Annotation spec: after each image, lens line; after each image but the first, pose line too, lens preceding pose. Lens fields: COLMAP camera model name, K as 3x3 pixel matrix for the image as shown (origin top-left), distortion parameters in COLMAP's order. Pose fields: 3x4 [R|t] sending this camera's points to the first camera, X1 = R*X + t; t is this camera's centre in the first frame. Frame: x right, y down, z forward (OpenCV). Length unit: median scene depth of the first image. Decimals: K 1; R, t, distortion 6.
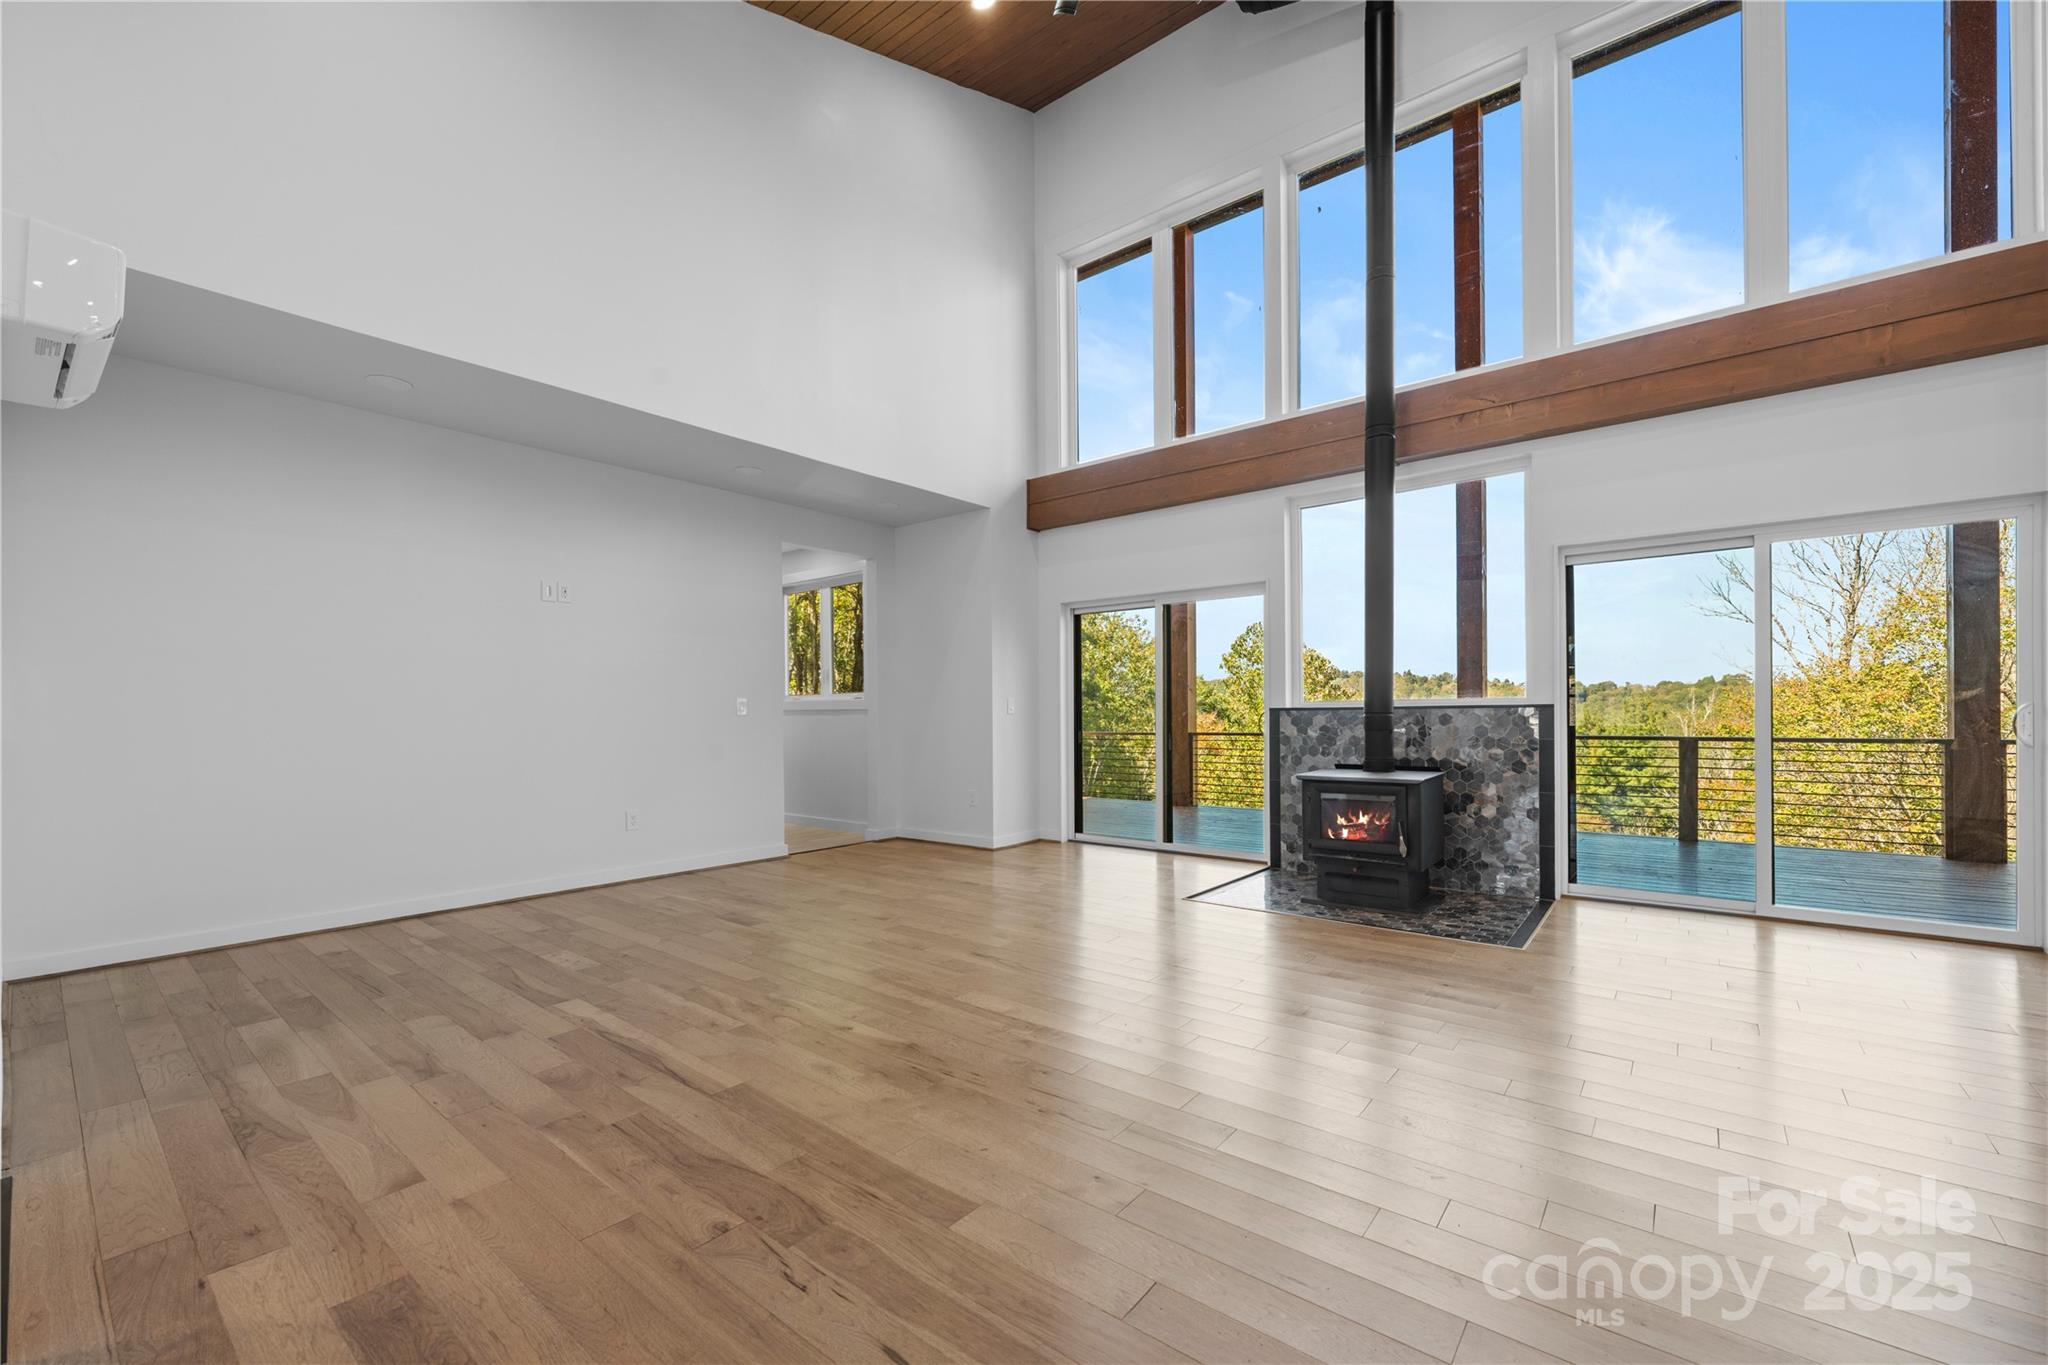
lens RADIAL K [[829.4, 0, 1027.3], [0, 829.4, 716.4], [0, 0, 1]] dist [-0.002367, -0.000491]
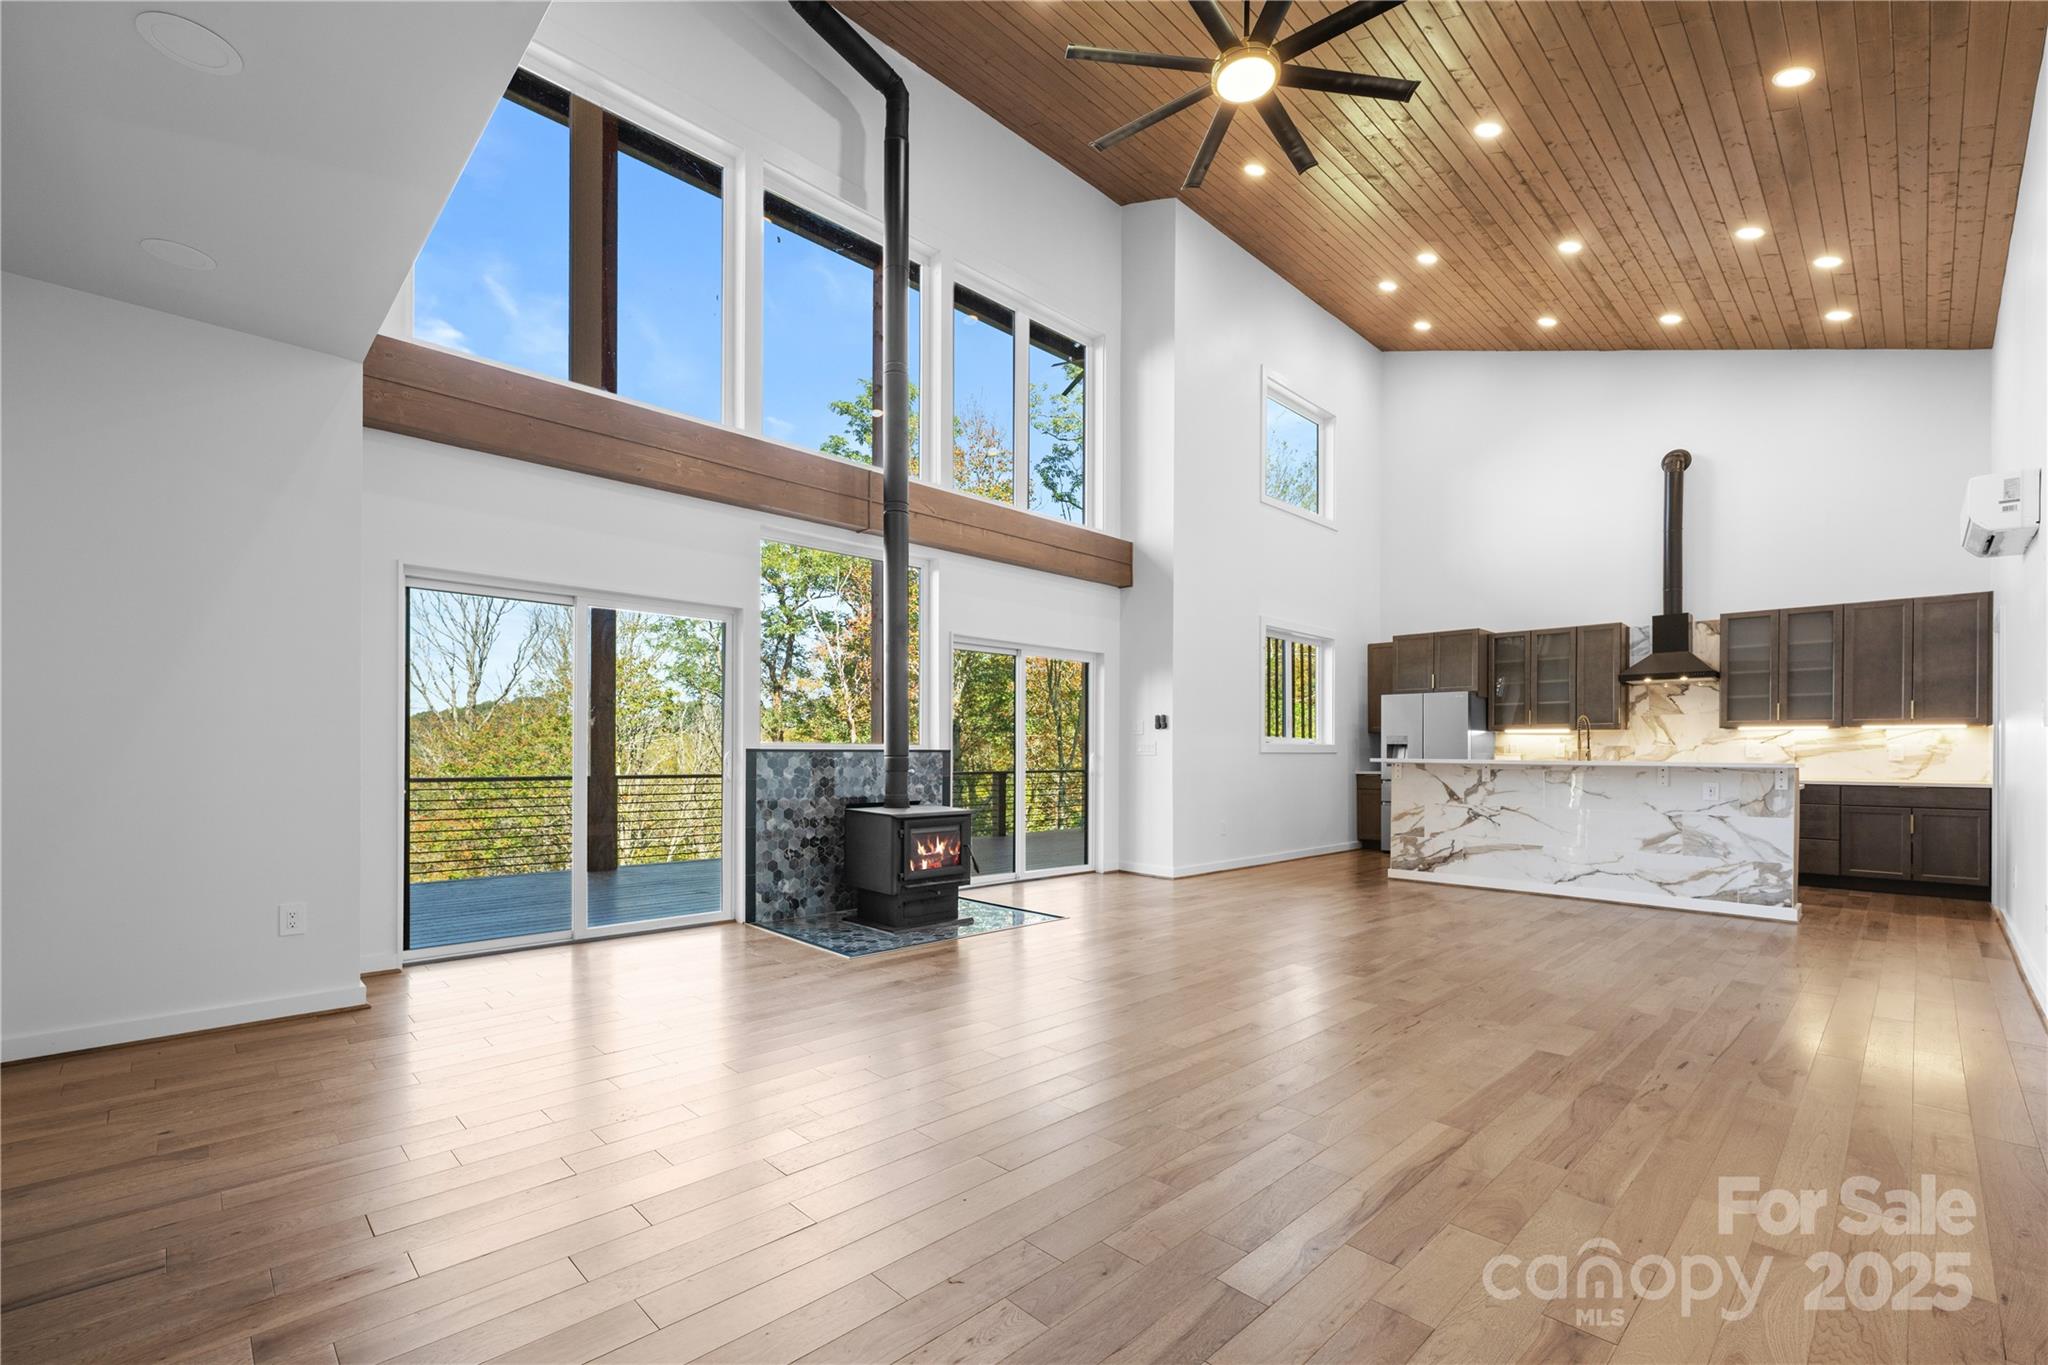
lens RADIAL K [[870.6, 0, 1019.6], [0, 870.6, 749.7], [0, 0, 1]] dist [-0.000895, -0.000408]
pose [[0.114670, 0.013600, 0.993311, -0.709947], [-0.008744, 0.999881, -0.012680, 0.000613], [-0.993365, -0.007232, 0.114776, 0.669302]]
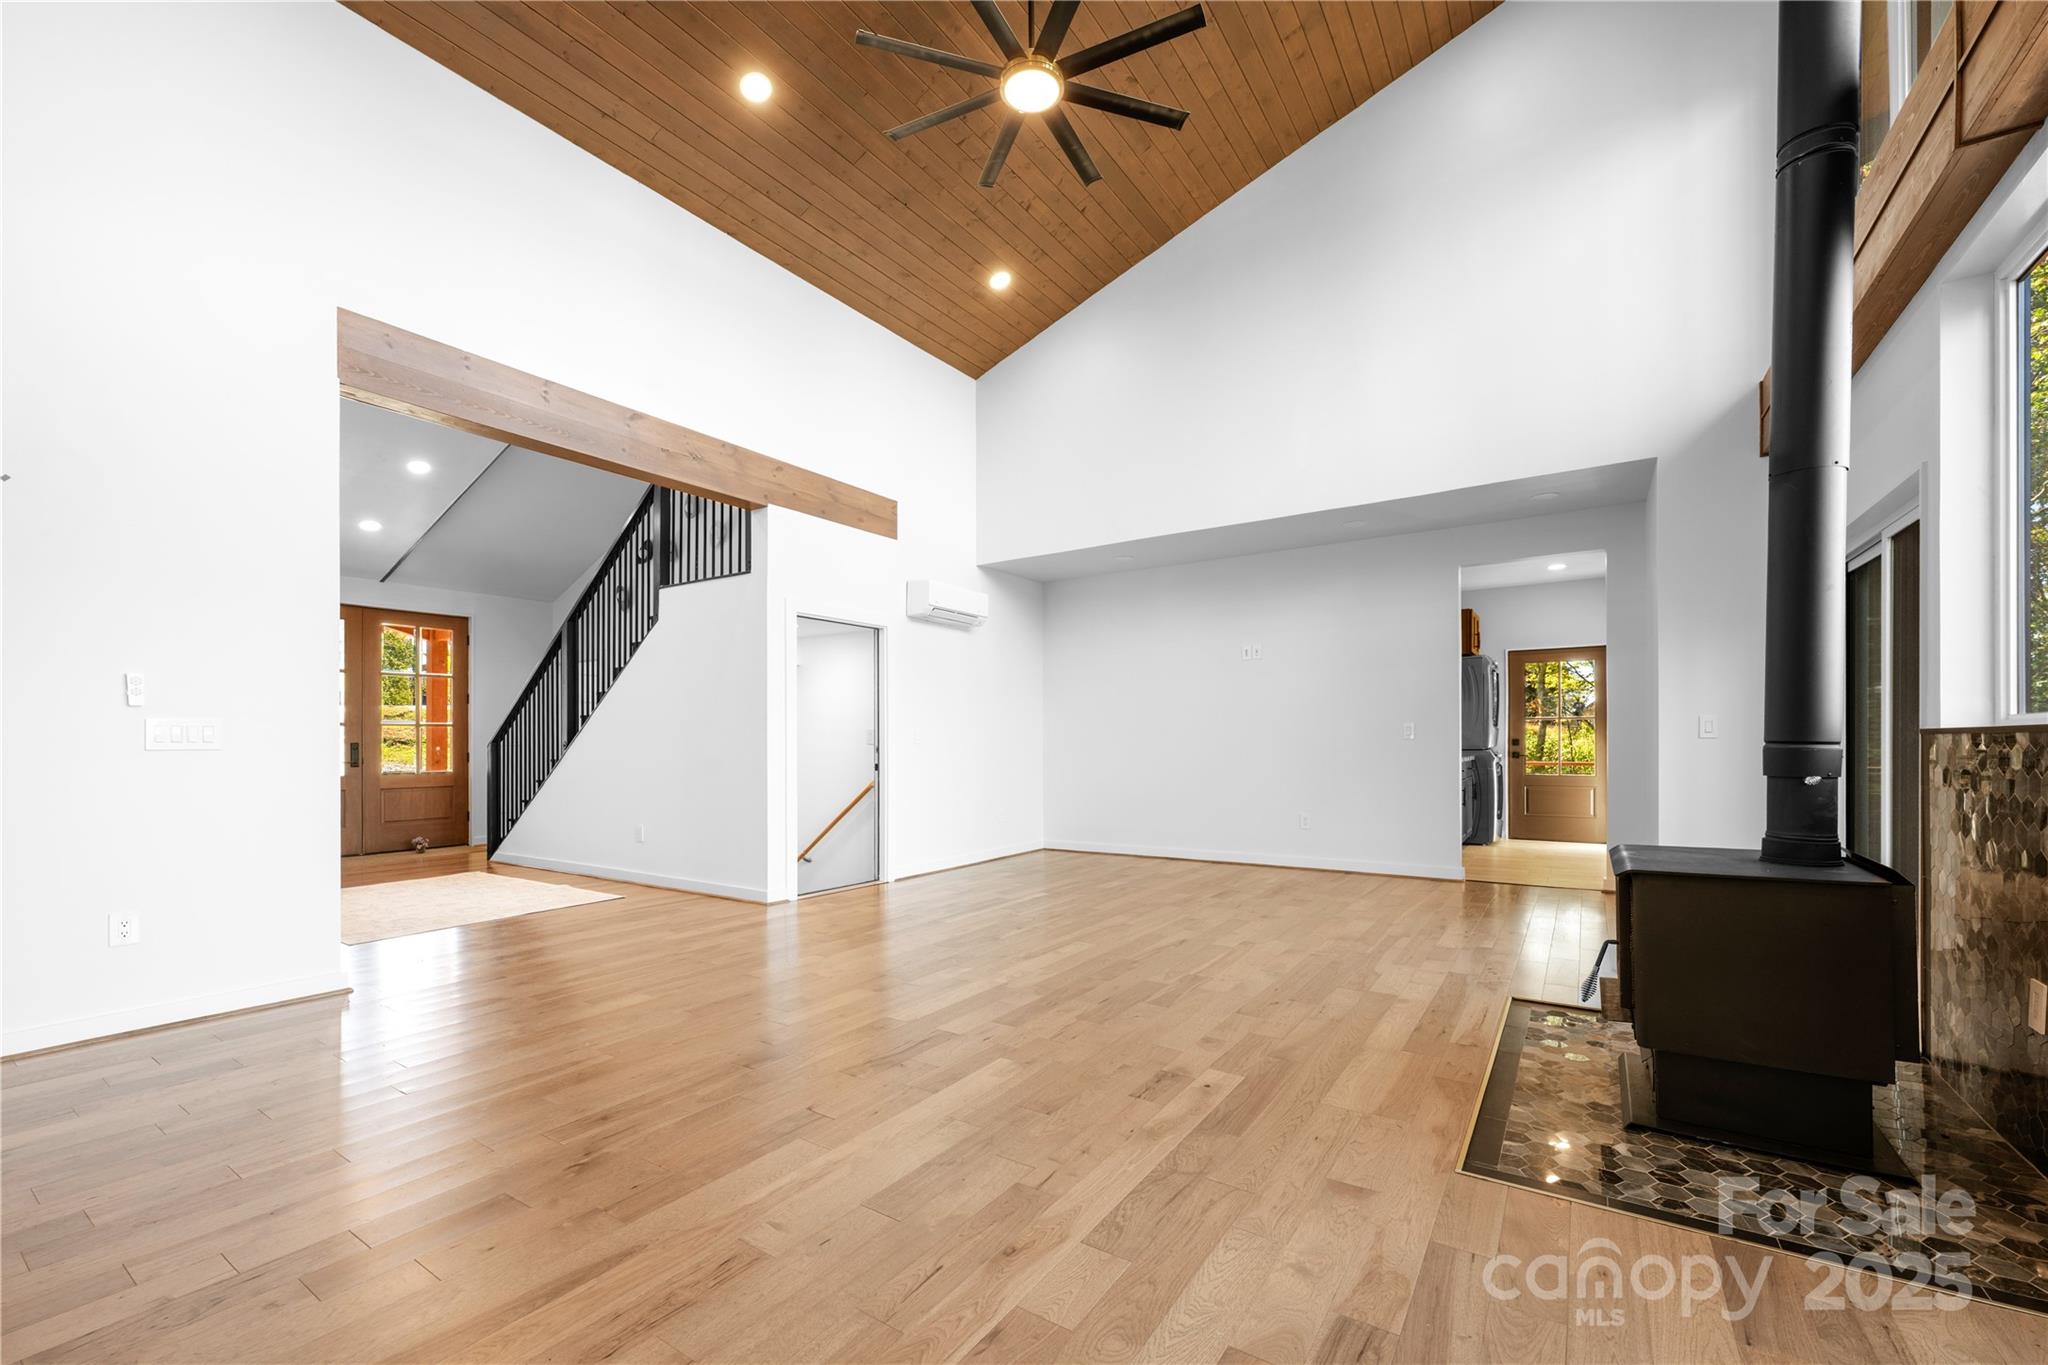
lens RADIAL K [[829.4, 0, 1021.1], [0, 829.4, 739.3], [0, 0, 1]] dist [-0.002367, -0.000491]
pose [[0.089649, 0.007004, -0.995949, 0.826052], [0.001756, 0.999973, 0.007190, -0.013020], [0.995972, -0.002394, 0.089634, 0.481852]]
